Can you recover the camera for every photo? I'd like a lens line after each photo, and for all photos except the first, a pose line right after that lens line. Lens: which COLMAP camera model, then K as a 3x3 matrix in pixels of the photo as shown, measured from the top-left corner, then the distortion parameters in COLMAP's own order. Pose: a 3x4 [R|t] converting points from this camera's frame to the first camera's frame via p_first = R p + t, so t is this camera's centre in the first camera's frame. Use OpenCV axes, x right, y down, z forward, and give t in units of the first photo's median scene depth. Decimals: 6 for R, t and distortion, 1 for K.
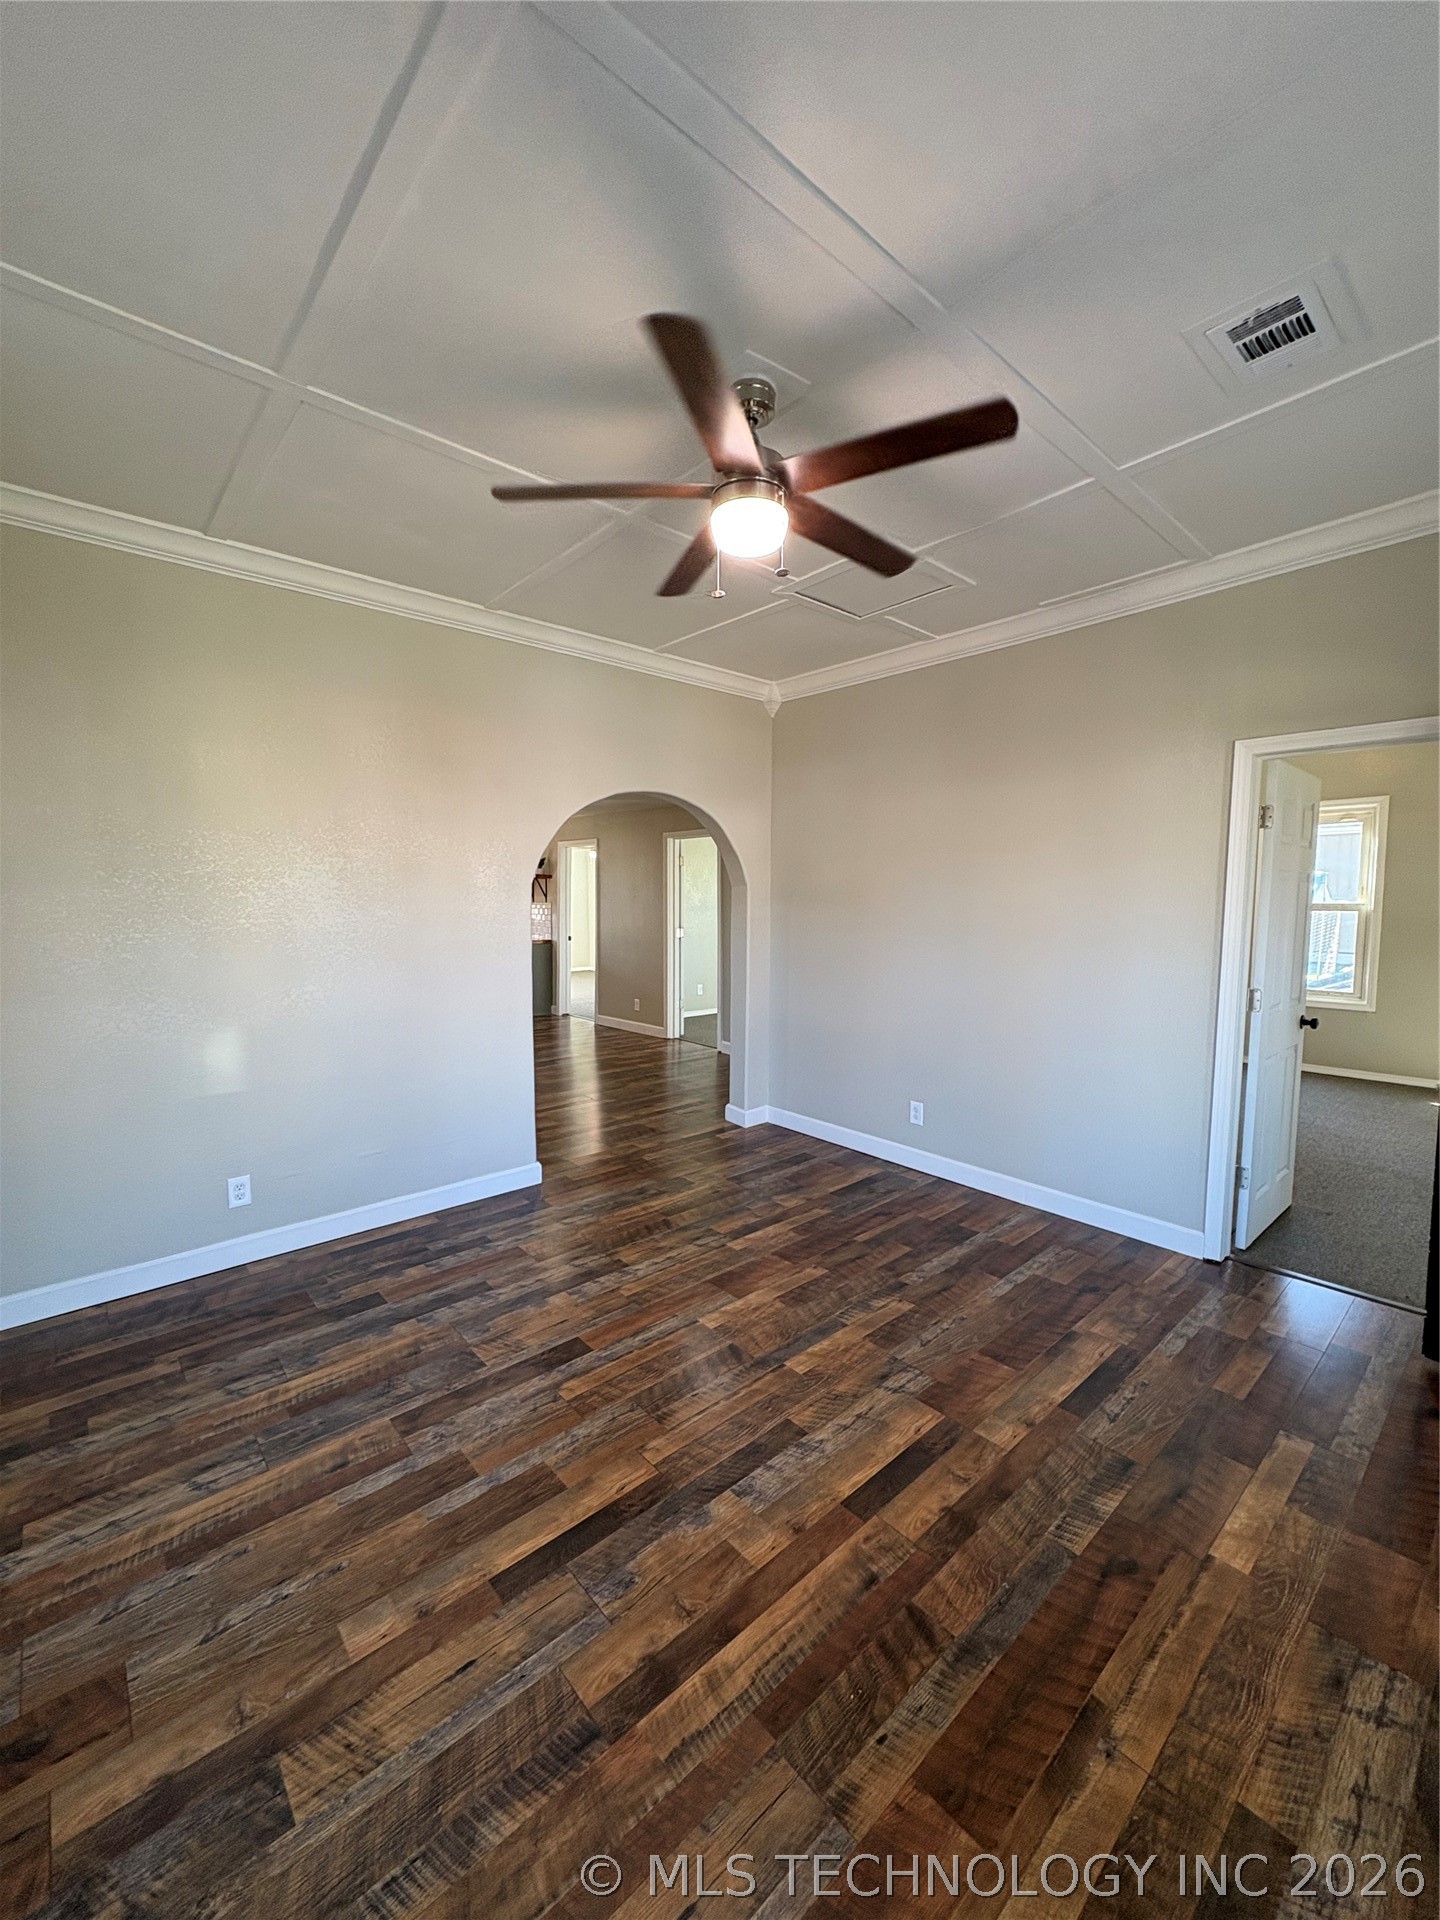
lens RADIAL K [[763.4, 0, 720.0], [0, 763.4, 960.0], [0, 0, 1]] dist [0.001351, -0.000072]
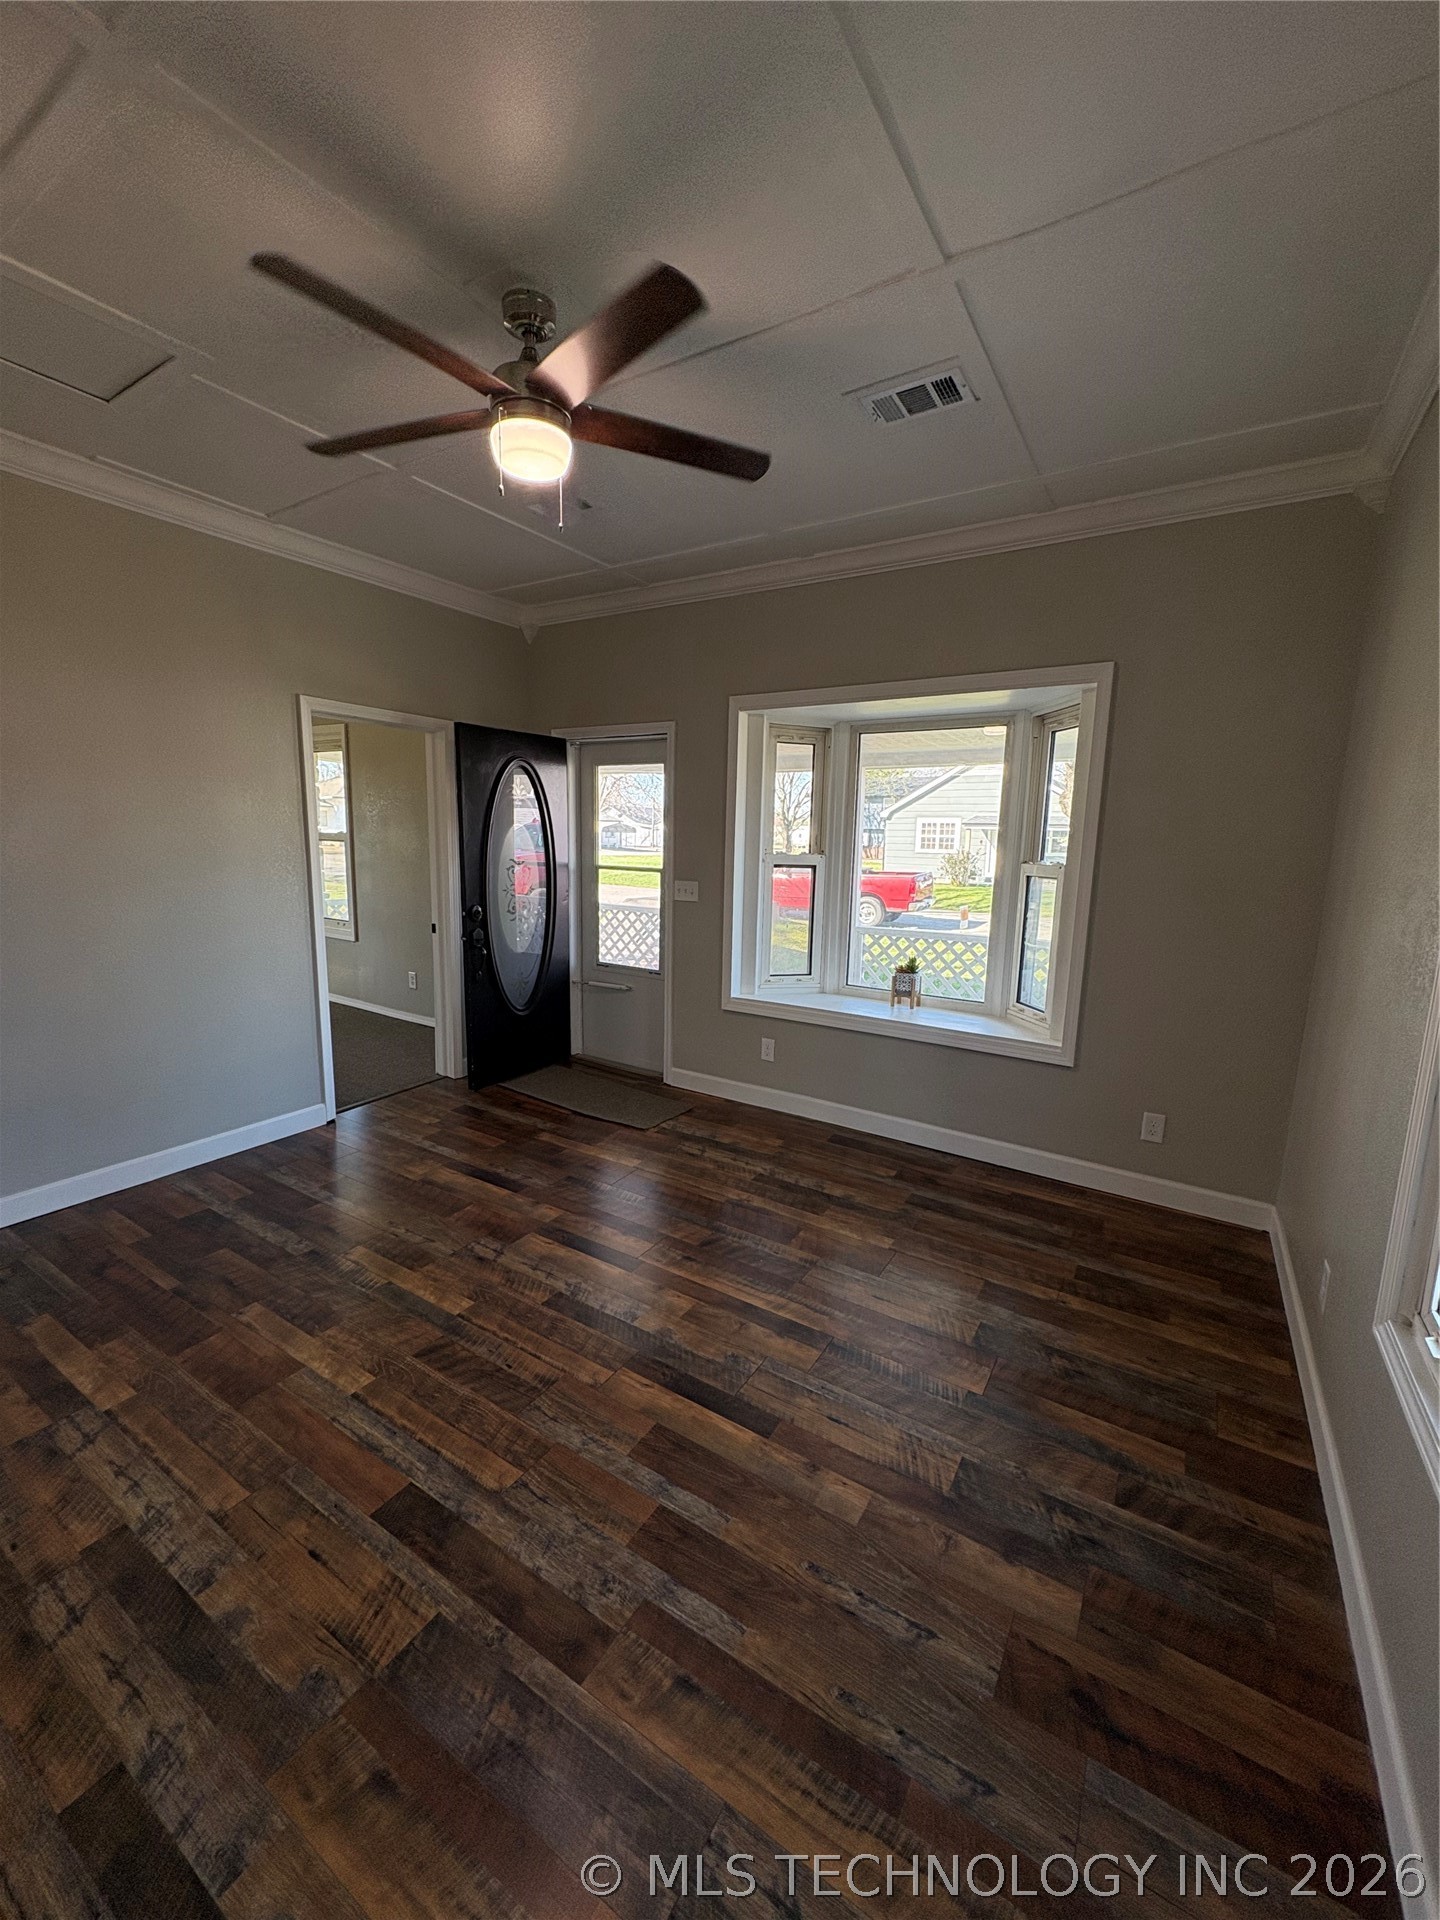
lens RADIAL K [[763.4, 0, 720.0], [0, 763.4, 960.0], [0, 0, 1]] dist [0.001351, -0.000072]
pose [[-0.286483, -0.161782, 0.944327, -1.033998], [0.057806, 0.980926, 0.185589, -0.089658], [-0.956340, 0.107756, -0.271666, 1.079696]]
